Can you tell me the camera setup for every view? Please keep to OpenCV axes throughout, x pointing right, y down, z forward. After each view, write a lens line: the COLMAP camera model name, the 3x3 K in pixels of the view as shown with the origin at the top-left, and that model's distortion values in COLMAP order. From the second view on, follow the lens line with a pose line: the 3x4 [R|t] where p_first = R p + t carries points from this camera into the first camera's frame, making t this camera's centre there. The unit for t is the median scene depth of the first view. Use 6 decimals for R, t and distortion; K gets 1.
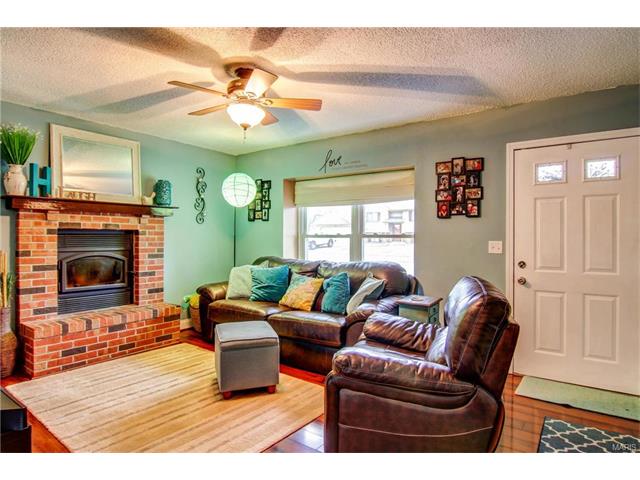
lens RADIAL K [[377.9, 0, 320.0], [0, 377.9, 240.0], [0, 0, 1]] dist [-0.008604, -0.002558]
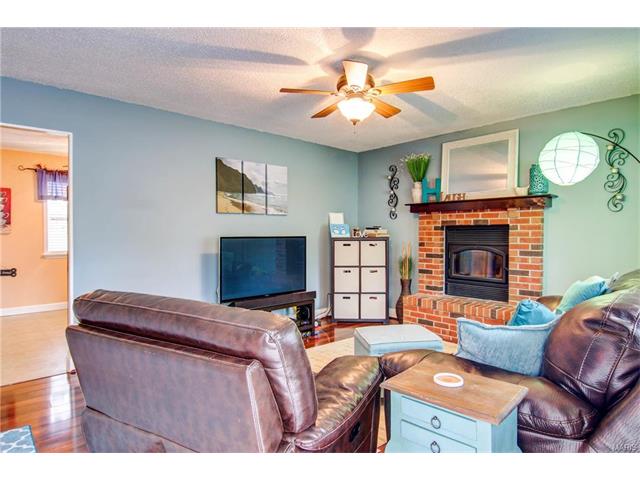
lens RADIAL K [[370.8, 0, 321.6], [0, 370.8, 241.1], [0, 0, 1]] dist [-0.004408, -0.003455]
pose [[-0.206475, 0.018059, -0.978285, 0.596515], [-0.004205, 0.999804, 0.019344, -0.001016], [0.978443, 0.008108, -0.206358, 0.847213]]
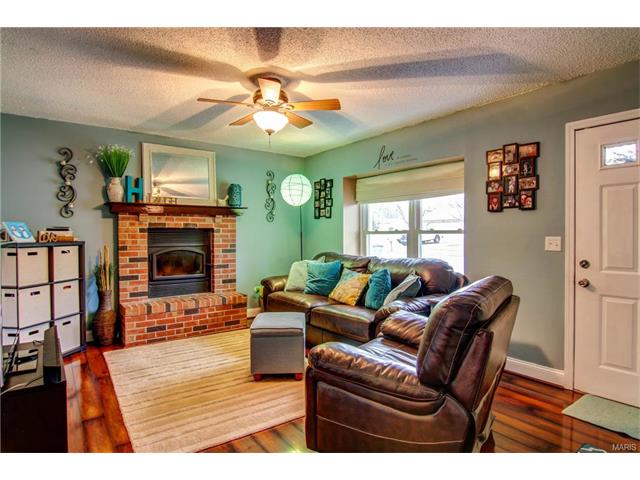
lens RADIAL K [[367.3, 0, 319.1], [0, 367.3, 239.6], [0, 0, 1]] dist [-0.006755, -0.003577]
pose [[0.953823, -0.001667, -0.300364, 0.190509], [0.004433, 0.999954, 0.008528, -0.000037], [0.300336, -0.009466, 0.953786, 0.026717]]
